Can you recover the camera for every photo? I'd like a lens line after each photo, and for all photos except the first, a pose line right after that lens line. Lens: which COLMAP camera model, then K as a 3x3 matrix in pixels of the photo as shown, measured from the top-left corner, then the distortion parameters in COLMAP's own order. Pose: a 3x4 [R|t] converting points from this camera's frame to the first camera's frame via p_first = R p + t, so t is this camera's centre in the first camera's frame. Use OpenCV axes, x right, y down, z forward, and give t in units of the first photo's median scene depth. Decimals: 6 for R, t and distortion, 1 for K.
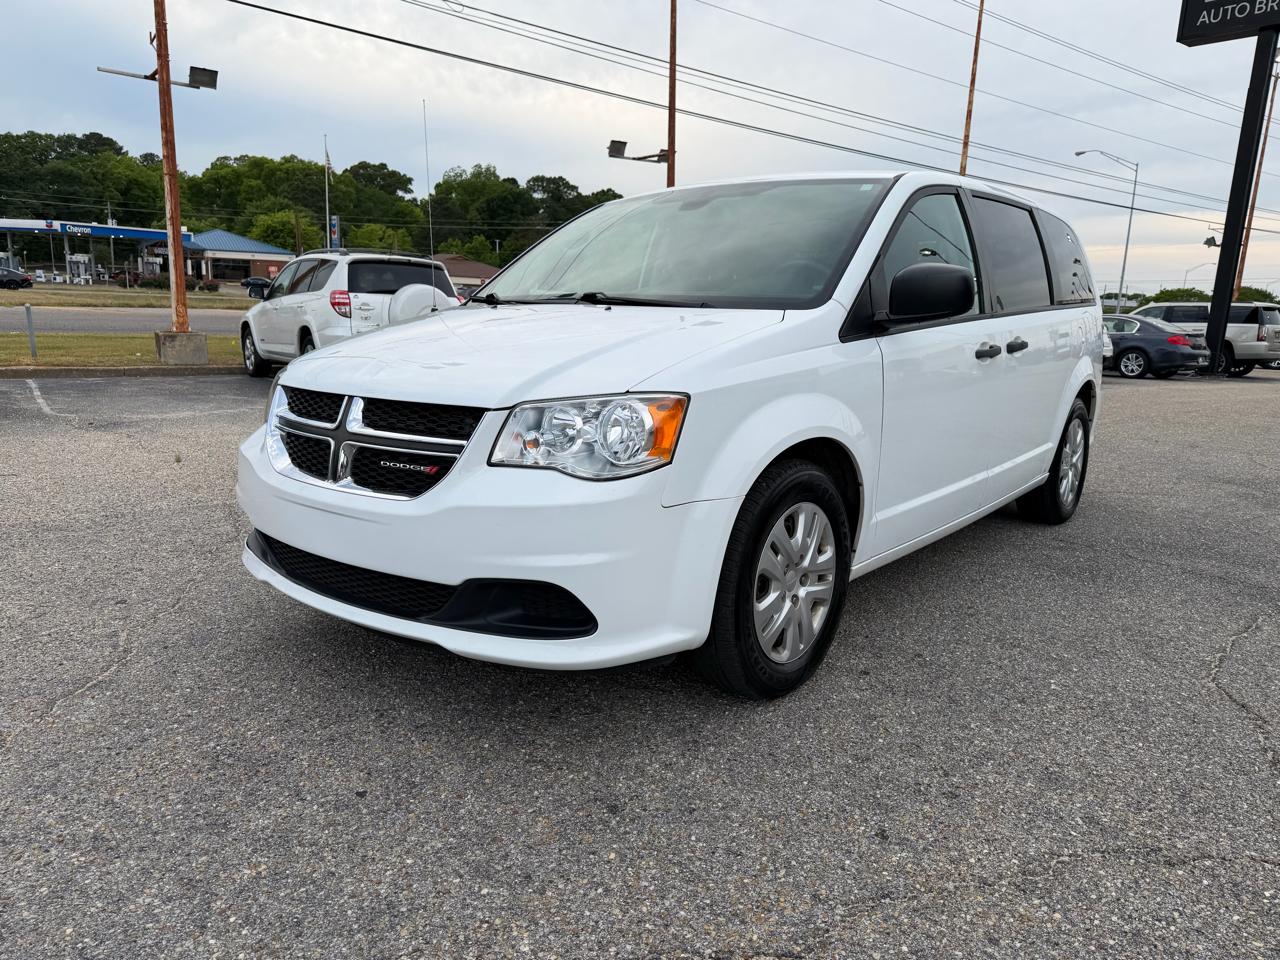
lens RADIAL K [[915.3, 0, 641.5], [0, 915.3, 471.8], [0, 0, 1]] dist [0.024436, -0.030869]
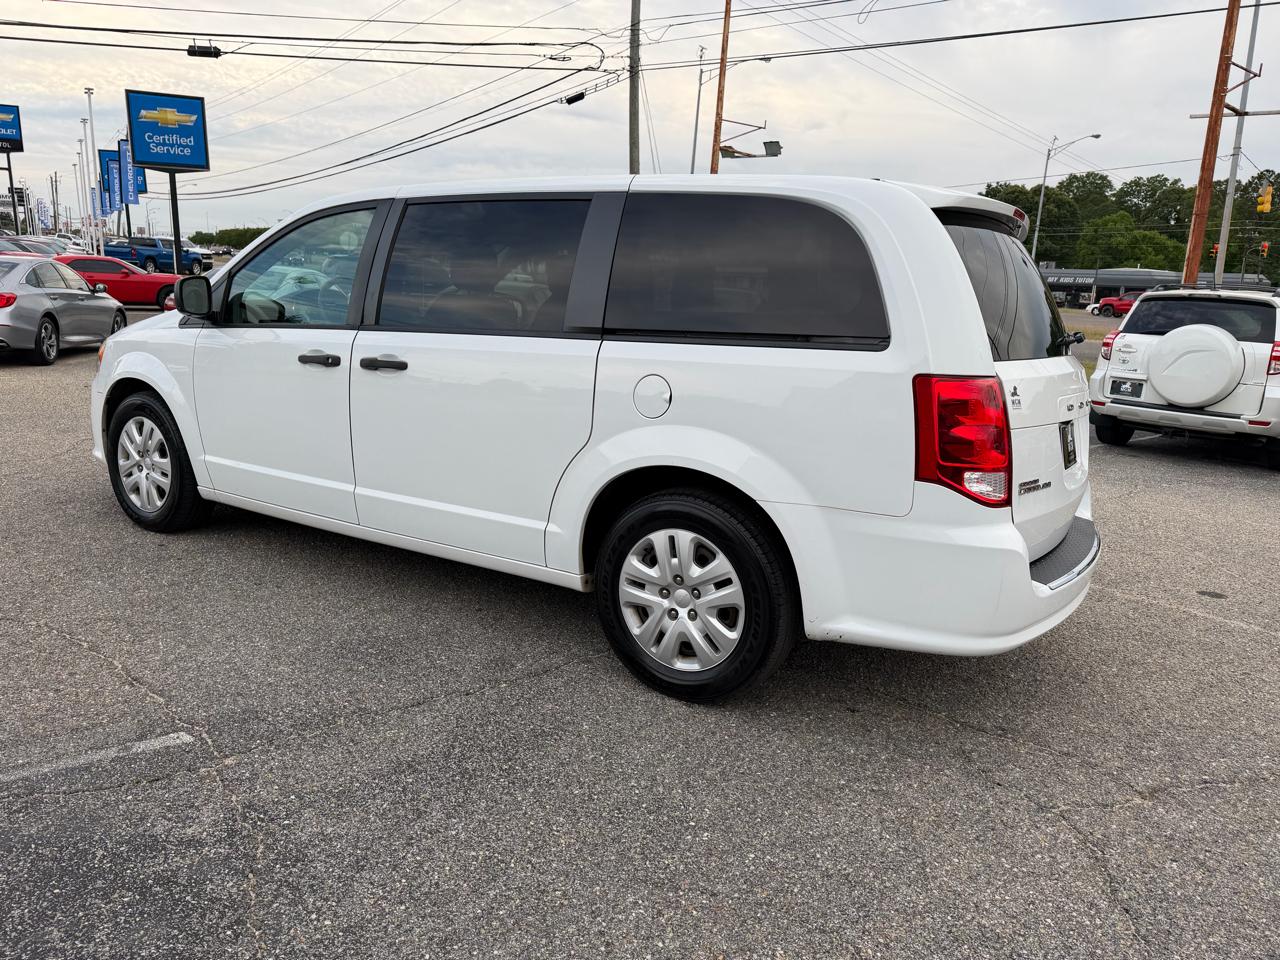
lens RADIAL K [[917.6, 0, 641.0], [0, 917.6, 463.2], [0, 0, 1]] dist [0.062217, -0.079743]
pose [[0.105531, 0.161774, -0.981169, 1.439593], [-0.228057, 0.964318, 0.134467, -0.237499], [0.967912, 0.209572, 0.138659, 1.218809]]
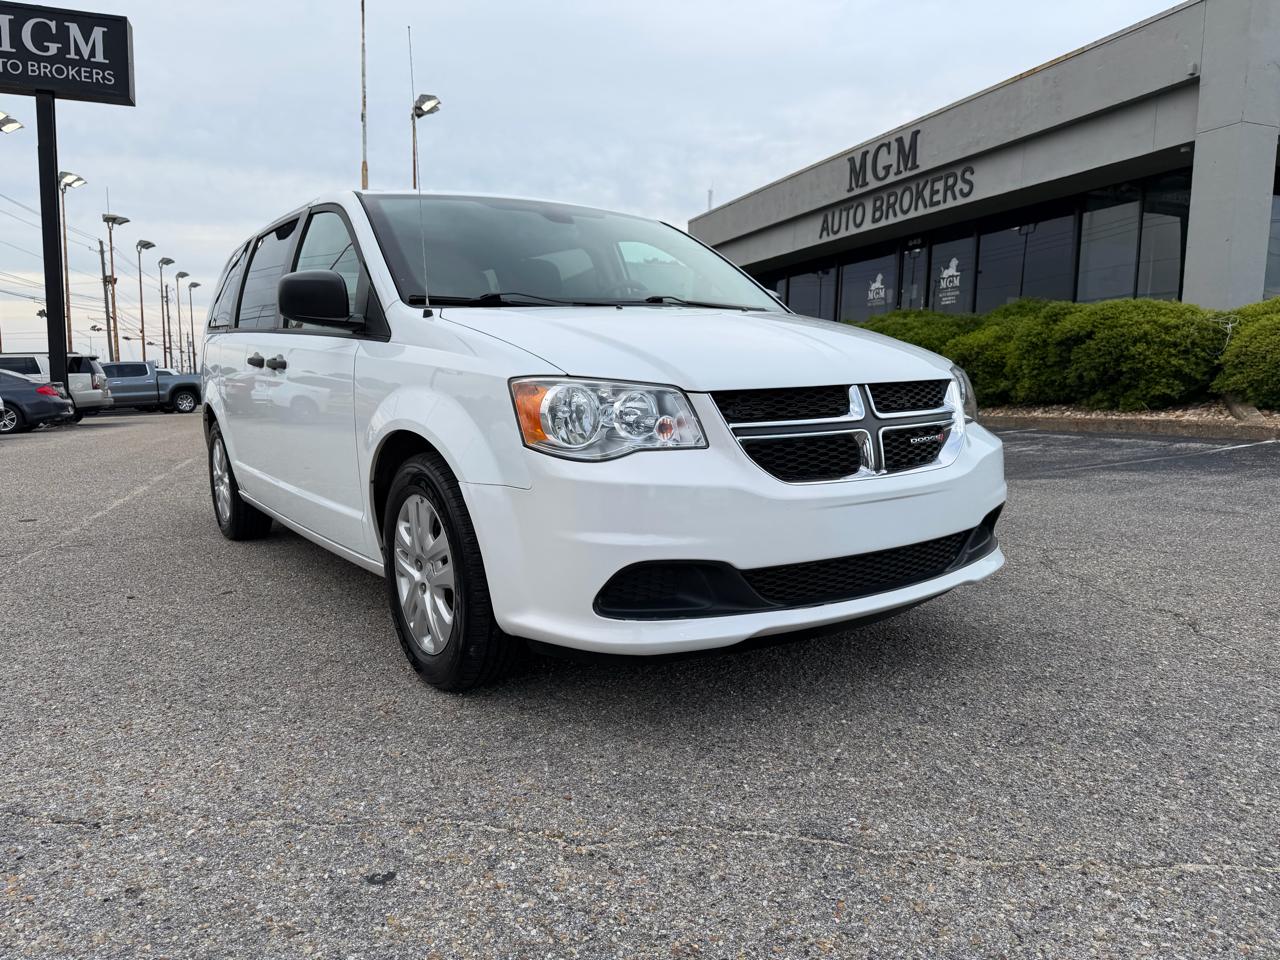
lens RADIAL K [[903.9, 0, 648.2], [0, 903.9, 474.0], [0, 0, 1]] dist [0.006279, -0.011150]
pose [[0.273791, -0.135728, 0.952164, -0.905172], [0.190561, 0.978022, 0.084619, -0.078542], [-0.942722, 0.158277, 0.293638, 0.652305]]
